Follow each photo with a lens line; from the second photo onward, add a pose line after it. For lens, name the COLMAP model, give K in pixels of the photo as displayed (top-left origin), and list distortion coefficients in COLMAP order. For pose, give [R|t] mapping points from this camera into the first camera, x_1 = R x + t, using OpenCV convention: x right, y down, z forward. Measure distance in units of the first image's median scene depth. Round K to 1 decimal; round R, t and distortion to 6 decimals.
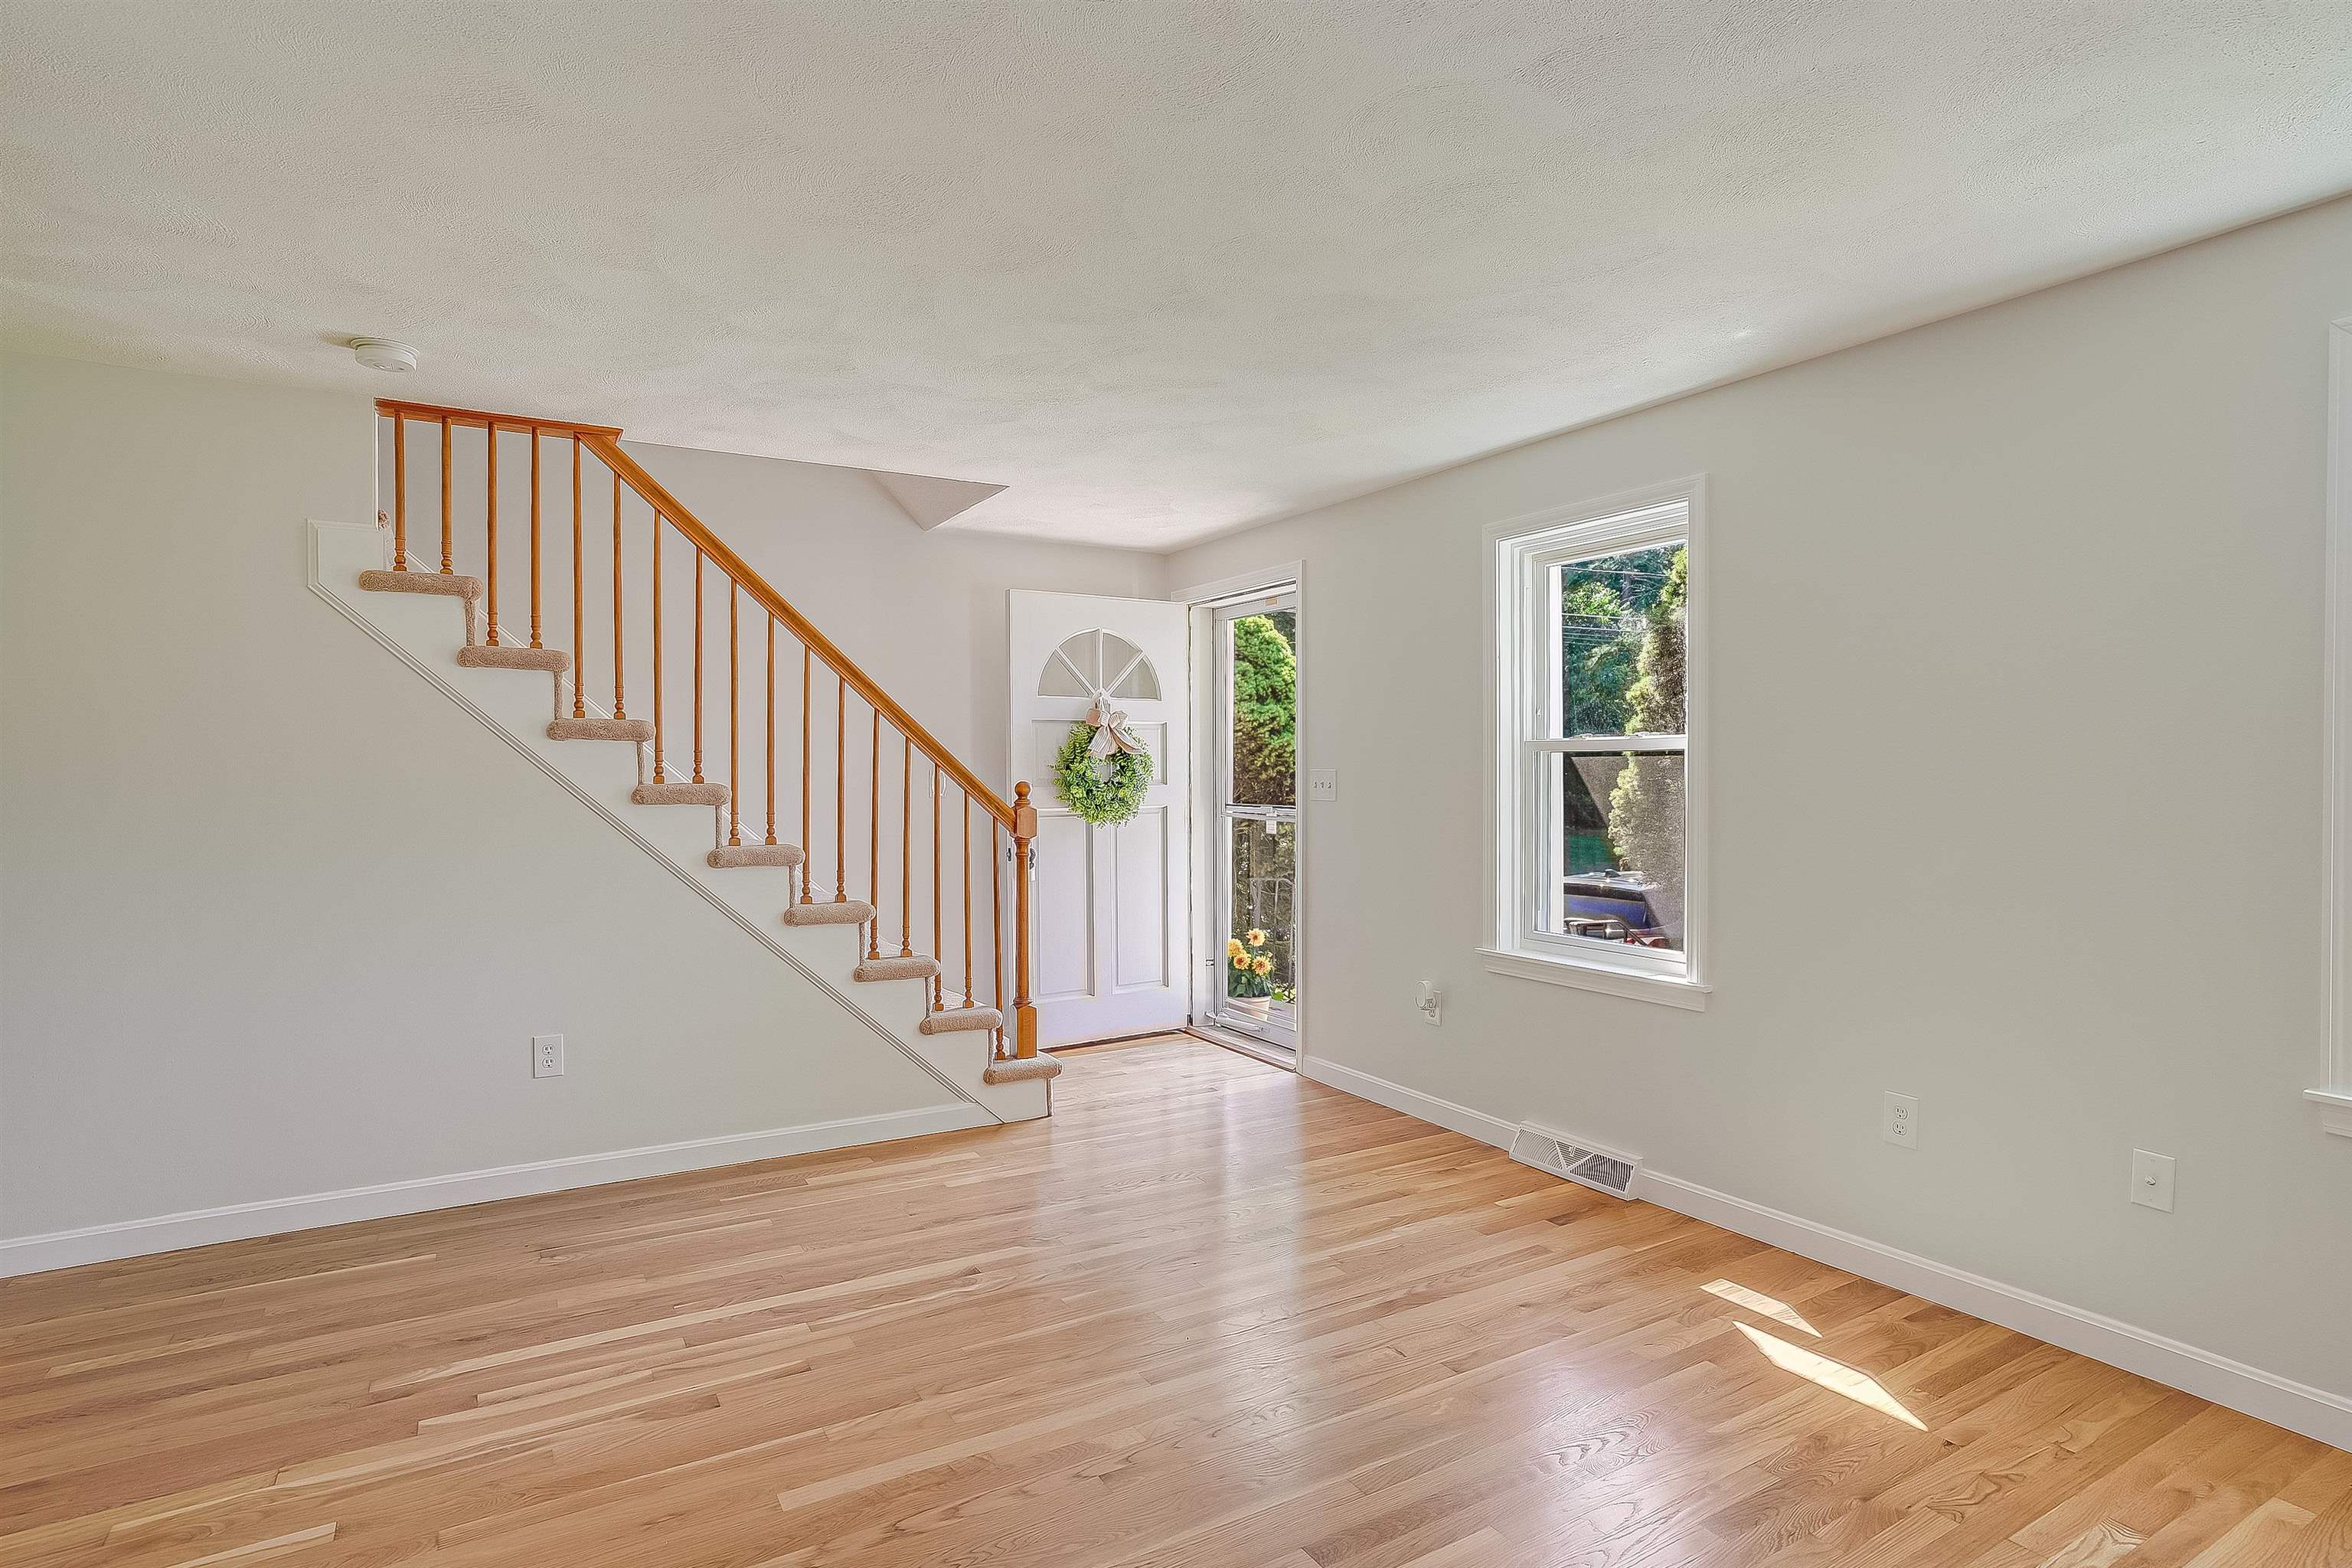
lens RADIAL K [[1194.7, 0, 1170.3], [0, 1194.7, 778.0], [0, 0, 1]] dist [-0.031391, 0.019124]
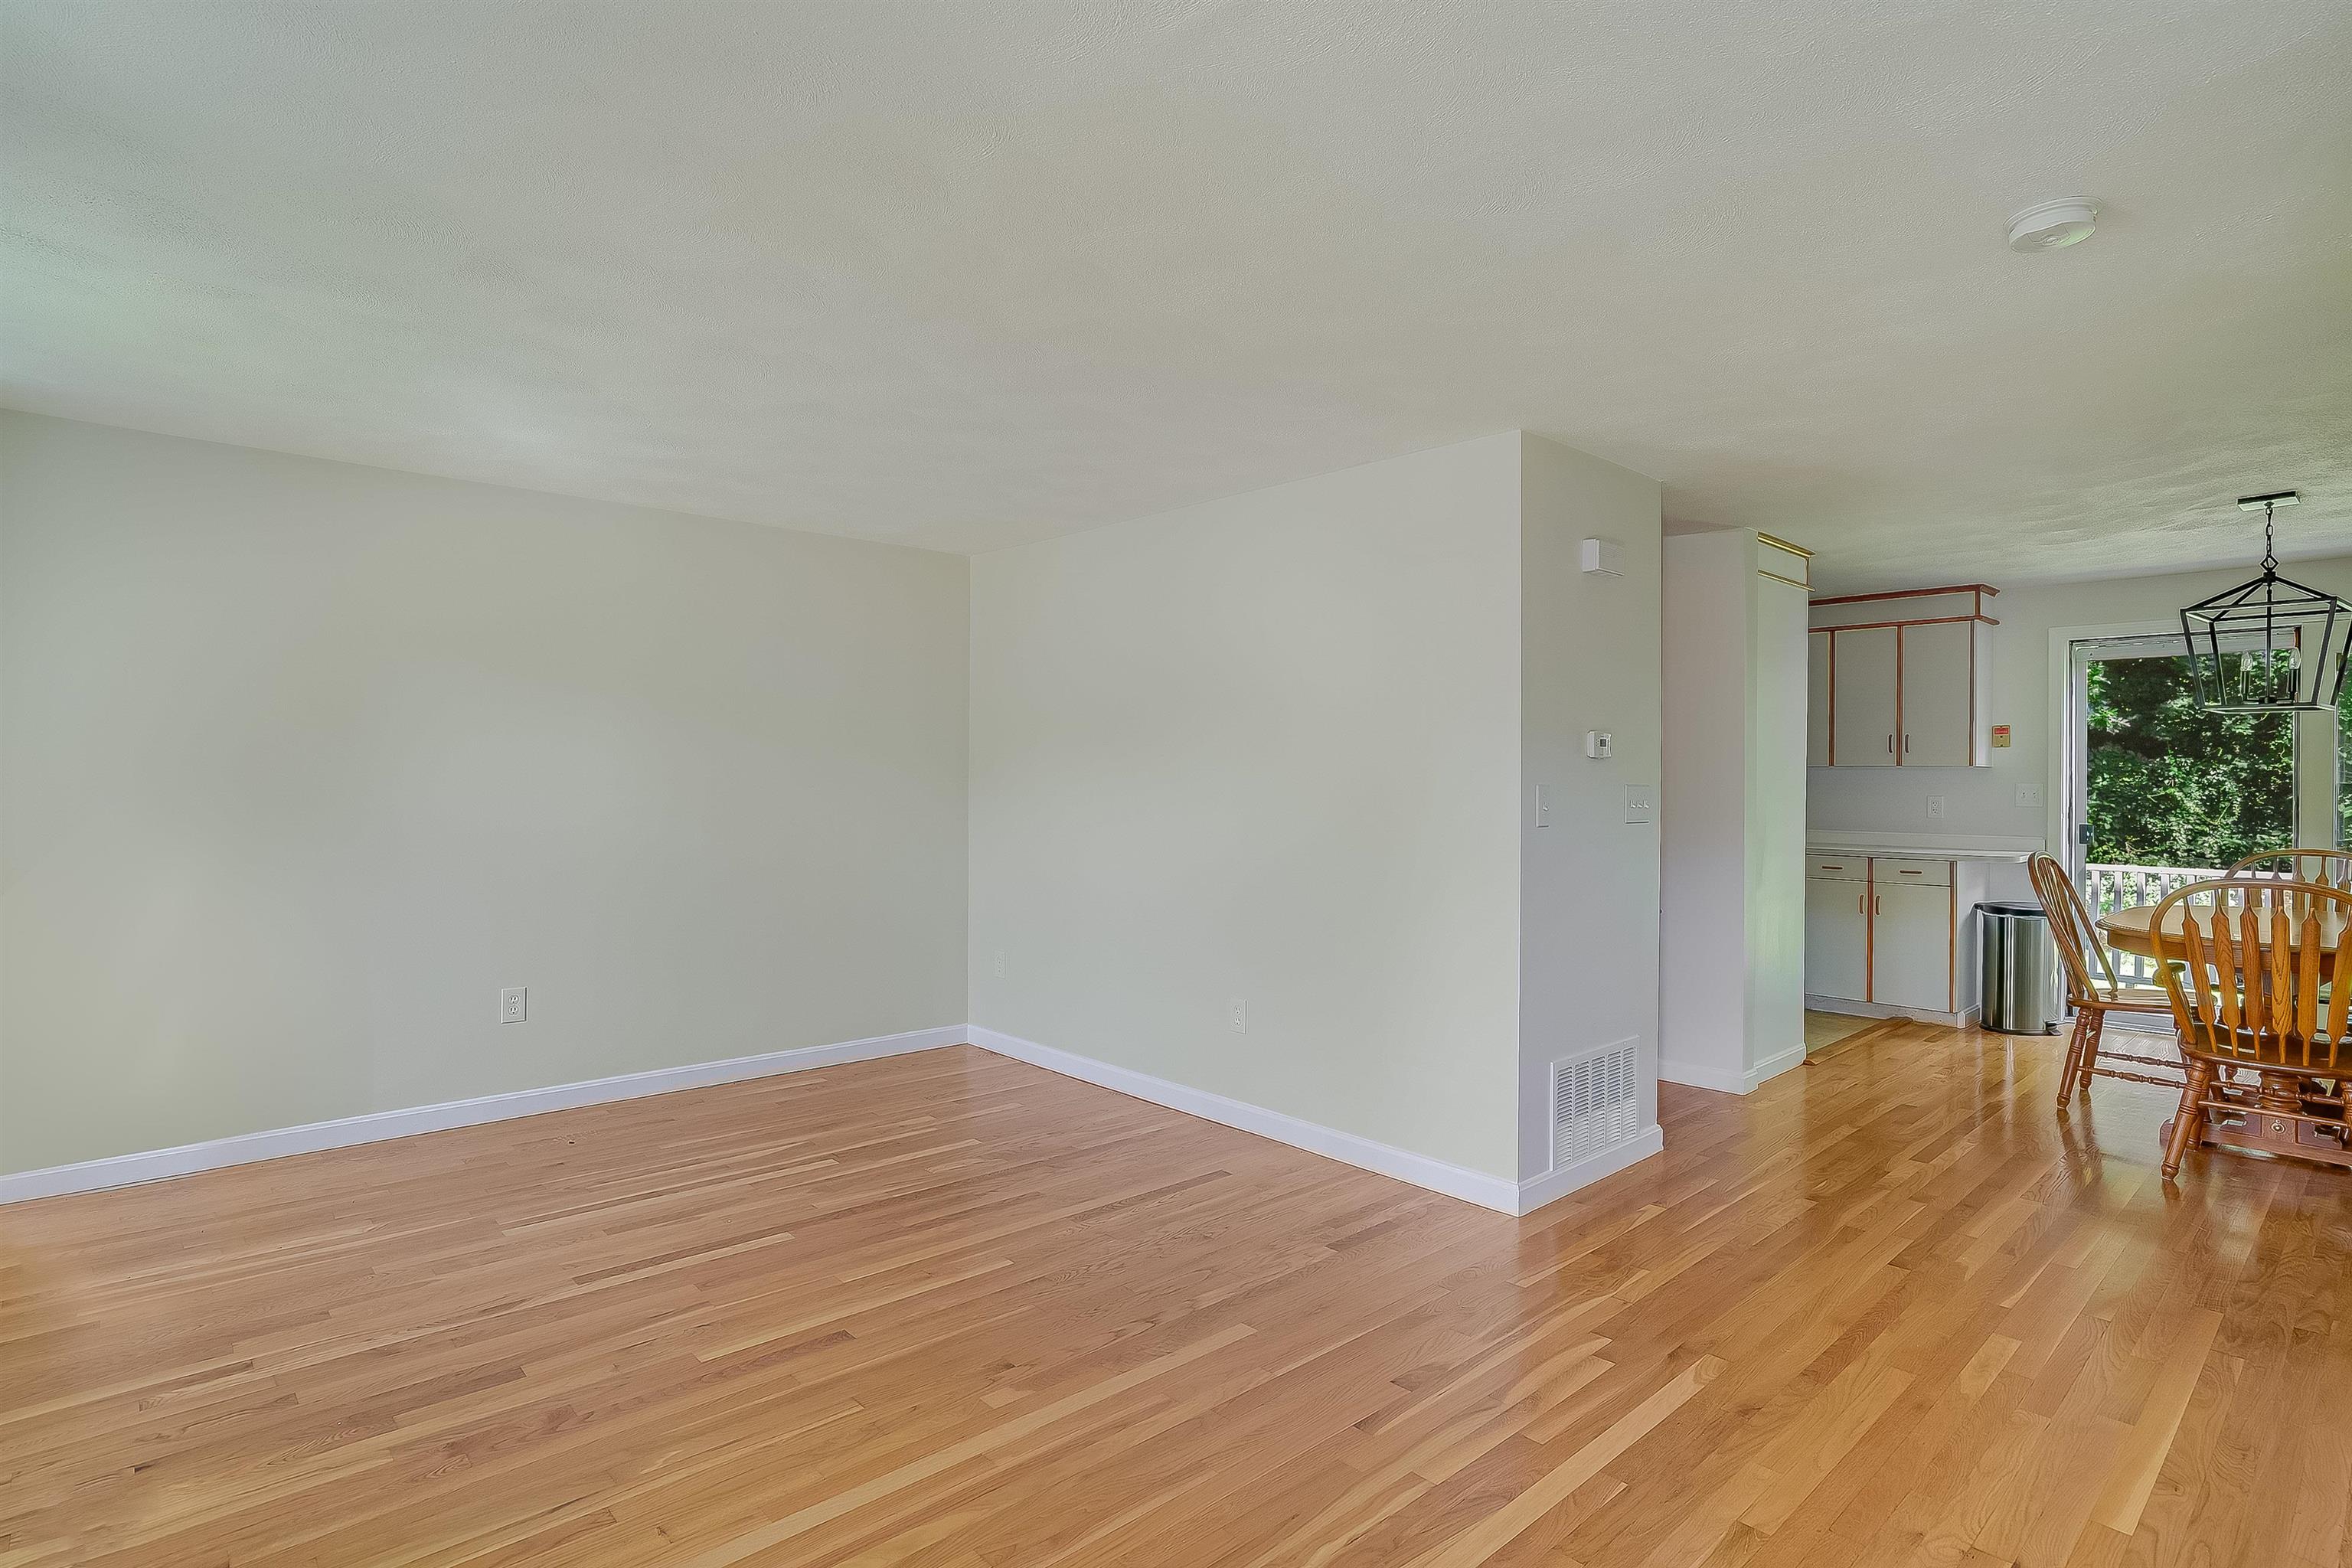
lens RADIAL K [[1194.7, 0, 1170.3], [0, 1194.7, 778.0], [0, 0, 1]] dist [-0.031391, 0.019124]
pose [[-0.977936, -0.004366, -0.208858, 0.025583], [-0.005987, 0.999957, 0.007128, -0.011027], [0.208818, 0.008221, -0.977920, 1.397019]]
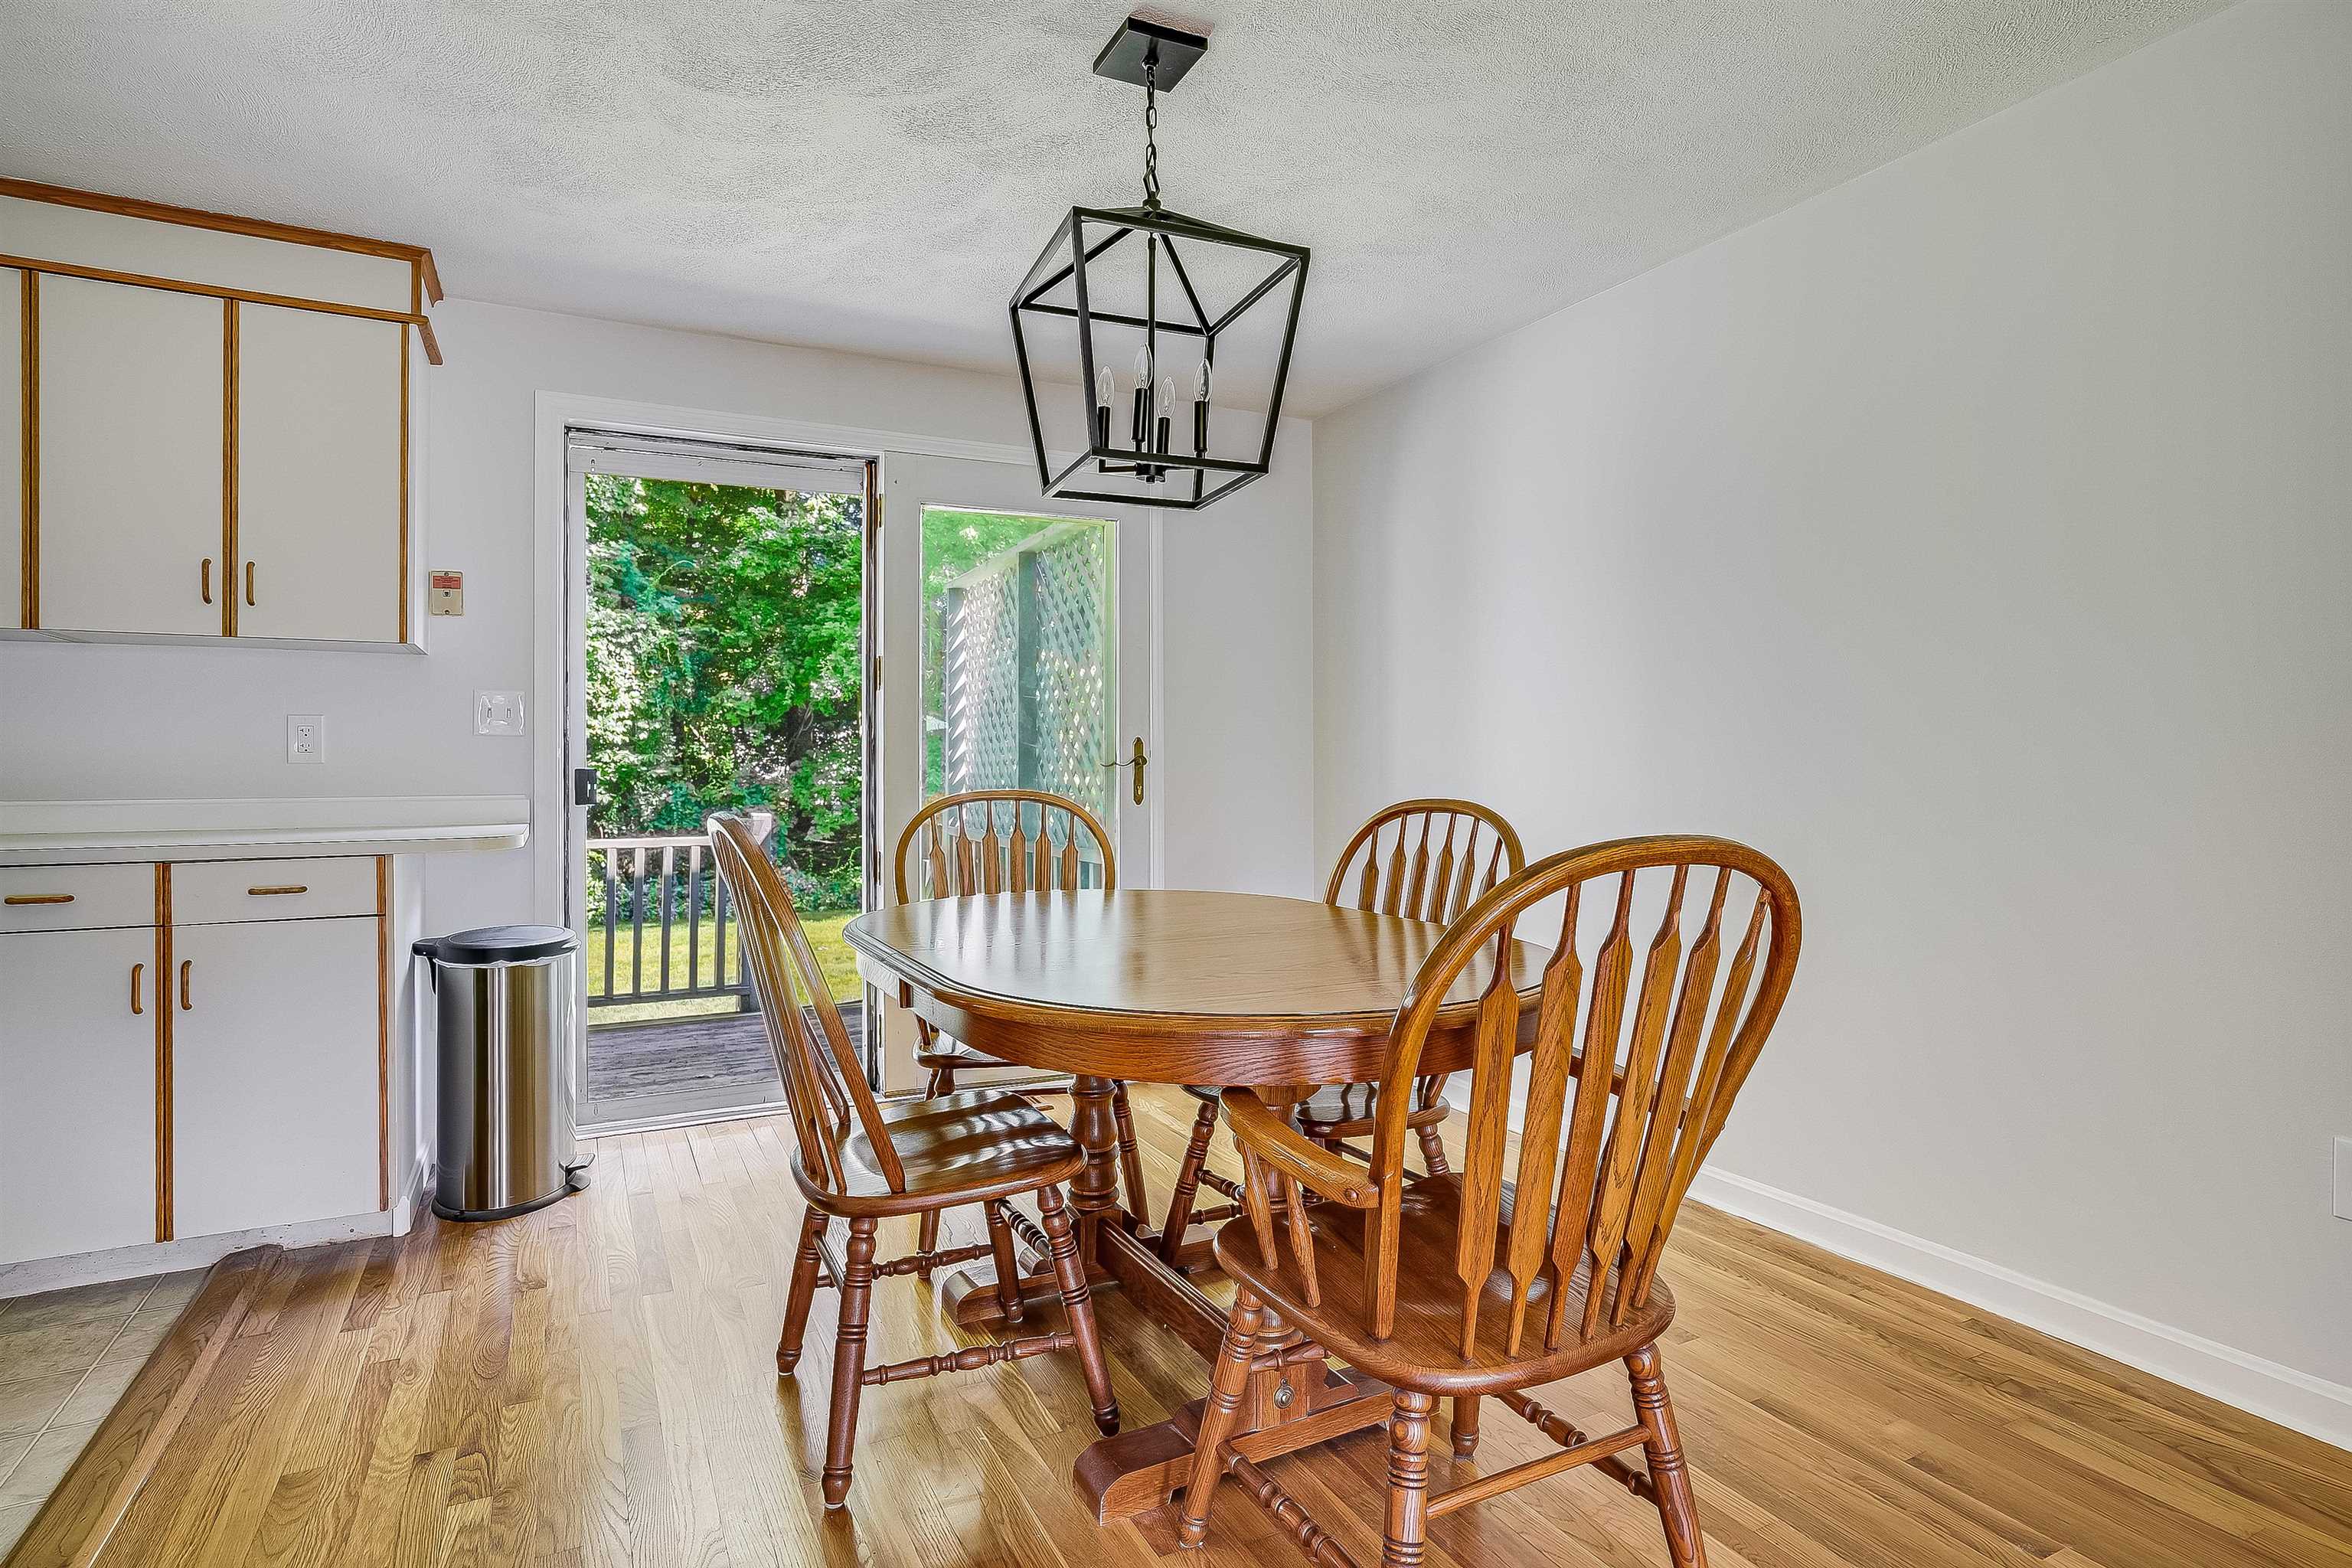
lens RADIAL K [[1207.0, 0, 1177.3], [0, 1207.0, 758.2], [0, 0, 1]] dist [-0.053010, 0.027802]
pose [[-0.069750, -0.001472, -0.997563, -0.780710], [-0.002267, 0.999997, -0.001317, 0.057409], [0.997562, 0.002169, -0.069753, 0.461412]]
